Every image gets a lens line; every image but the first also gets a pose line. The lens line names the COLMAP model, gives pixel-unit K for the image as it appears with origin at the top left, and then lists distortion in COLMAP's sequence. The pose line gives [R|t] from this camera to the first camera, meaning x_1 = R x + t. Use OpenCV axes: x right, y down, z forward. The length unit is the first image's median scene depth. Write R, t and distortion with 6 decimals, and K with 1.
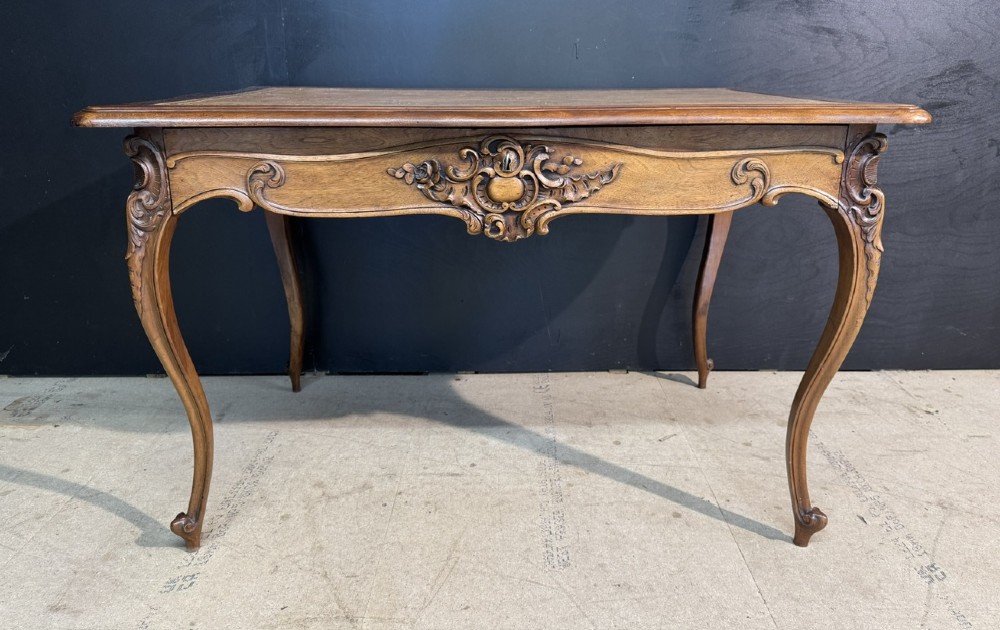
lens RADIAL K [[720.9, 0, 511.9], [0, 720.9, 318.6], [0, 0, 1]] dist [0.036848, -0.045716]
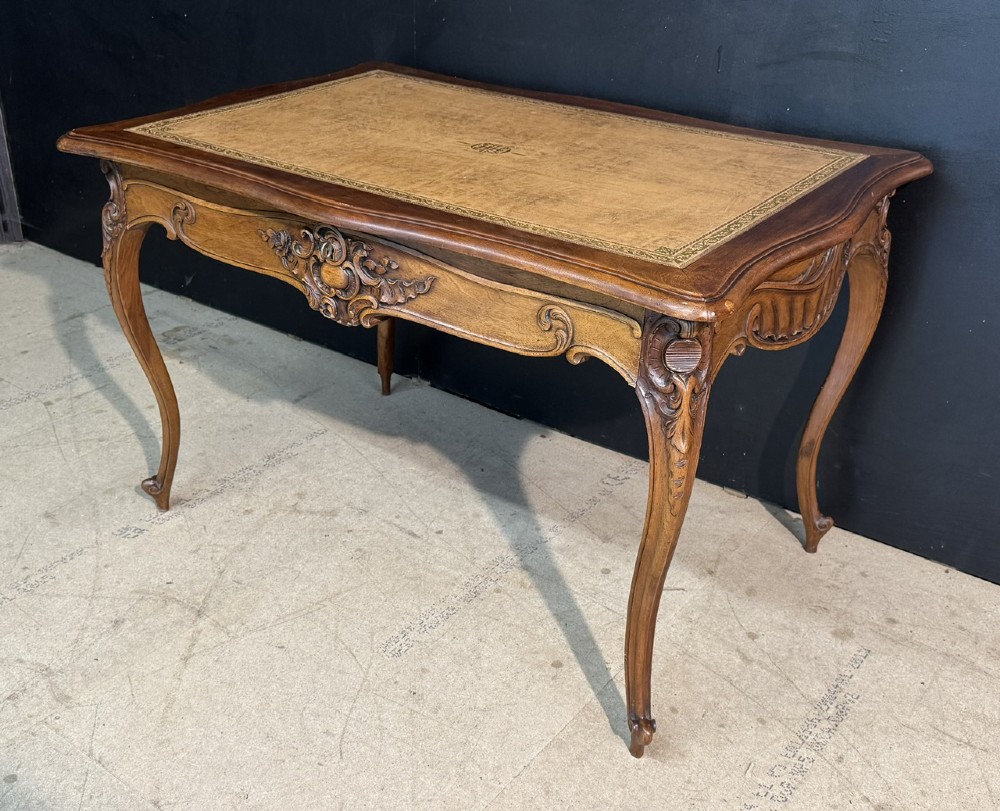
lens RADIAL K [[1094.3, 0, 498.0], [0, 1094.3, 449.6], [0, 0, 1]] dist [0.059599, 0.000000]
pose [[0.797024, 0.313693, -0.516090, 0.890139], [-0.217714, 0.946307, 0.238964, -0.314870], [0.563341, -0.078100, 0.822525, -0.117922]]
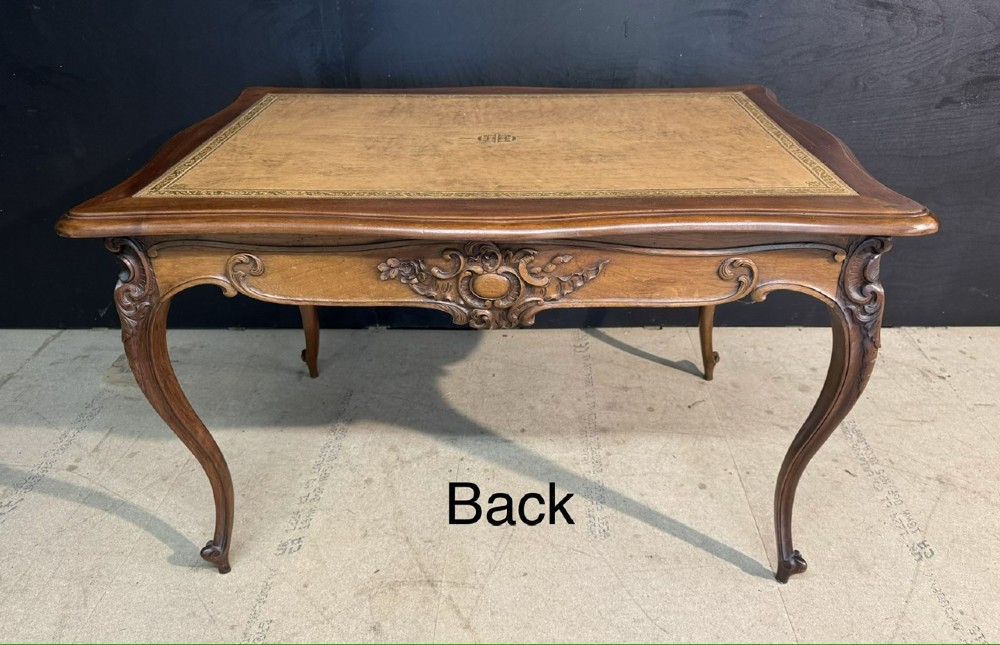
lens RADIAL K [[703.2, 0, 504.2], [0, 703.2, 325.6], [0, 0, 1]] dist [0.027288, -0.032198]
pose [[0.998792, 0.007908, -0.048506, -0.040775], [0.001973, 0.979720, 0.200363, -0.238088], [0.049107, -0.200216, 0.978520, -0.075023]]
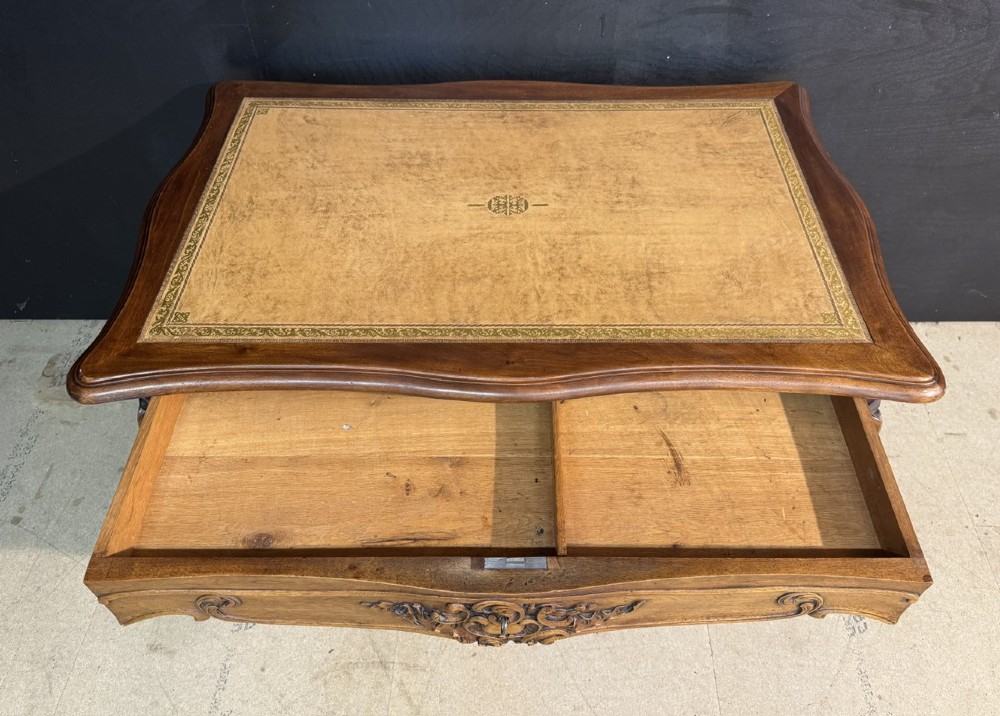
lens RADIAL K [[745.4, 0, 512.0], [0, 745.4, 347.3], [0, 0, 1]] dist [0.024418, -0.025446]
pose [[0.999539, 0.020944, -0.021958, 0.020312], [-0.007445, 0.870758, 0.491656, -0.682218], [0.029417, -0.491266, 0.870513, 0.120735]]
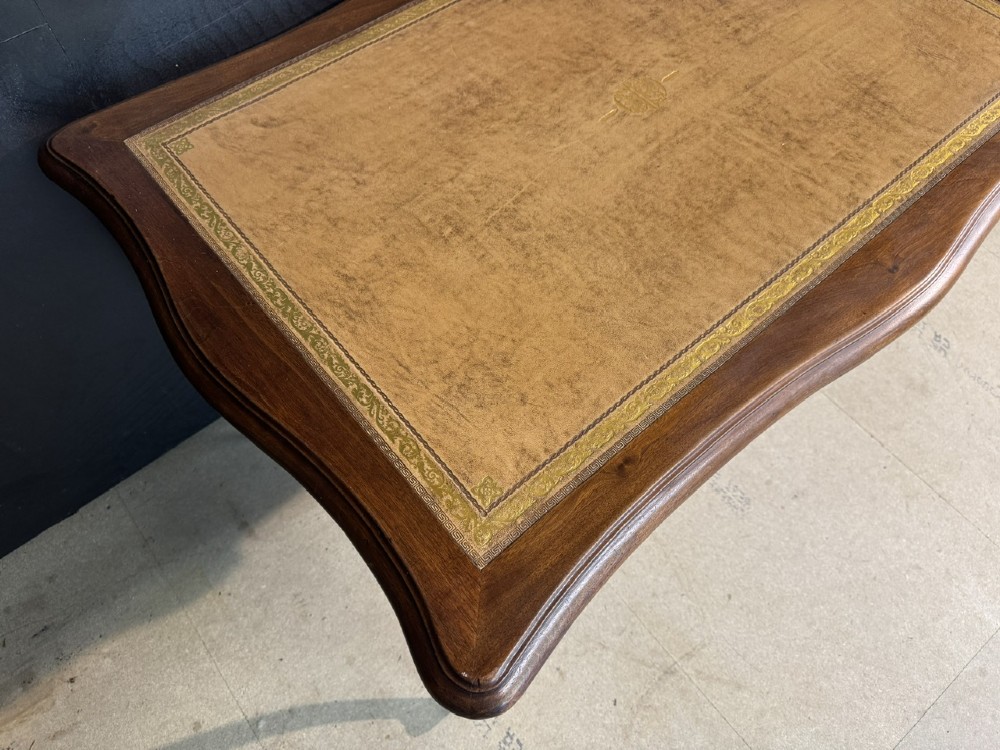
lens RADIAL K [[710.6, 0, 479.9], [0, 710.6, 402.3], [0, 0, 1]] dist [0.015662, -0.054619]
pose [[0.783776, -0.549665, 0.289072, -0.508752], [0.211682, 0.674034, 0.707720, -0.671954], [-0.583854, -0.493503, 0.644647, 0.612547]]
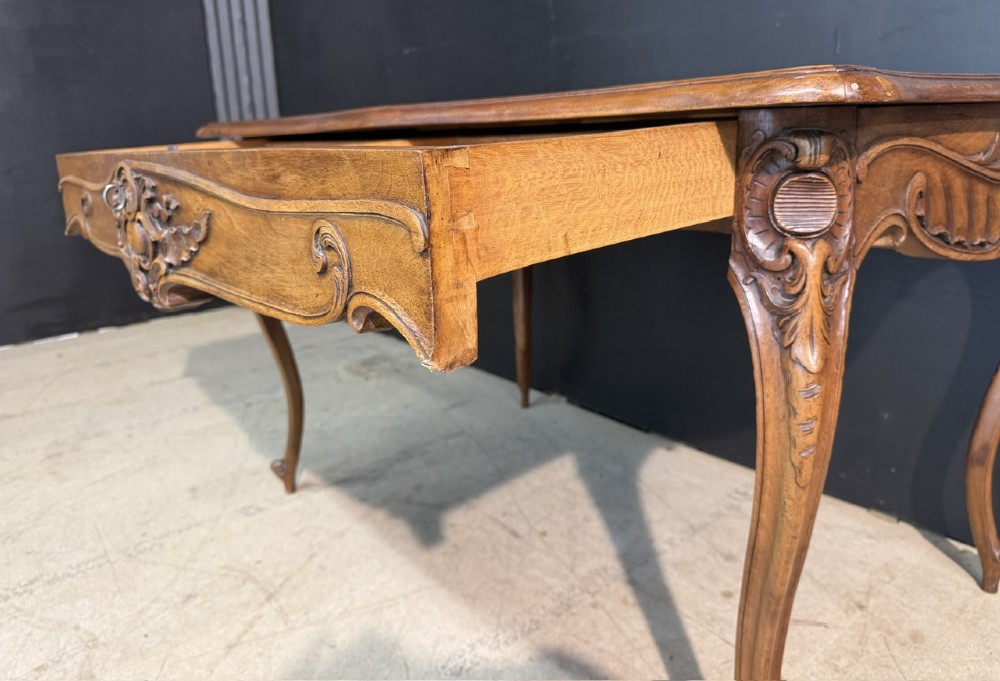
lens RADIAL K [[720.0, 0, 506.0], [0, 720.0, 308.2], [0, 0, 1]] dist [-0.013213, -0.018009]
pose [[0.632357, 0.165217, -0.756854, 0.668797], [-0.218587, 0.975348, 0.030283, -0.094903], [0.743199, 0.146289, 0.652882, 0.483032]]
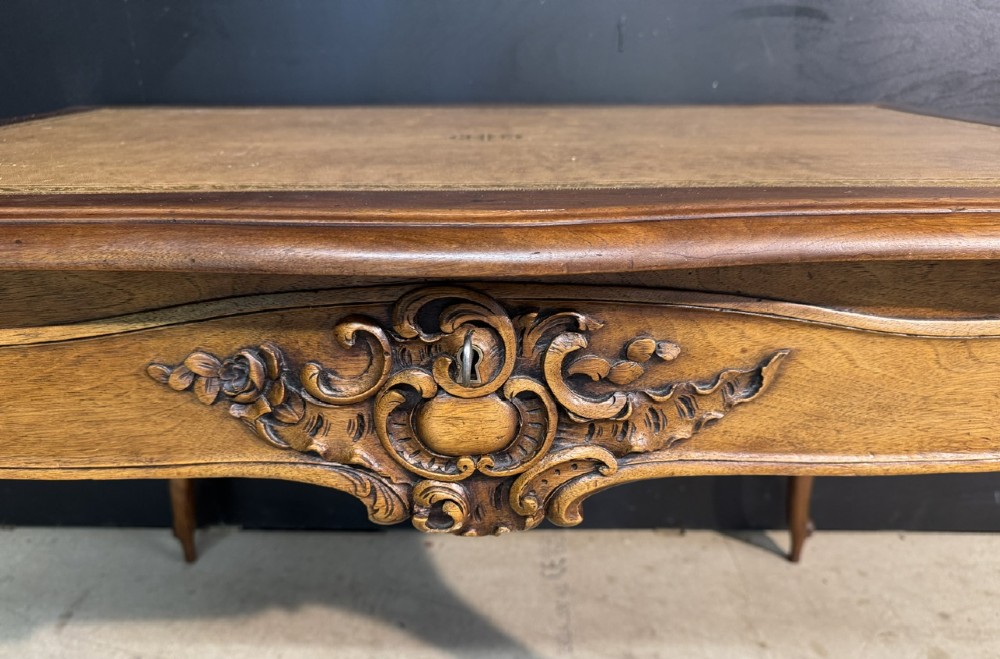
lens RADIAL K [[726.4, 0, 498.6], [0, 726.4, 393.1], [0, 0, 1]] dist [0.041147, -0.053632]
pose [[0.999479, 0.007053, -0.031493, 0.016405], [-0.004273, 0.996158, 0.087471, -0.197019], [0.031989, -0.087290, 0.995669, 0.550440]]
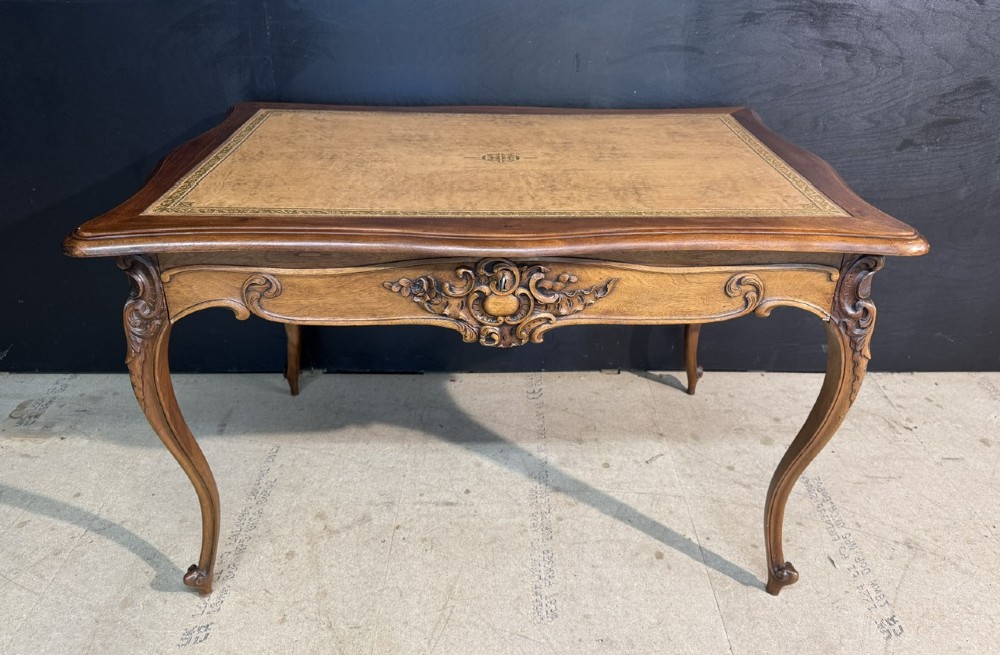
lens RADIAL K [[726.4, 0, 511.2], [0, 726.4, 313.6], [0, 0, 1]] dist [0.041147, -0.053632]
pose [[0.999906, 0.011364, 0.007698, -0.001859], [-0.012436, 0.987405, 0.157724, -0.283549], [-0.005808, -0.157805, 0.987453, -0.002001]]
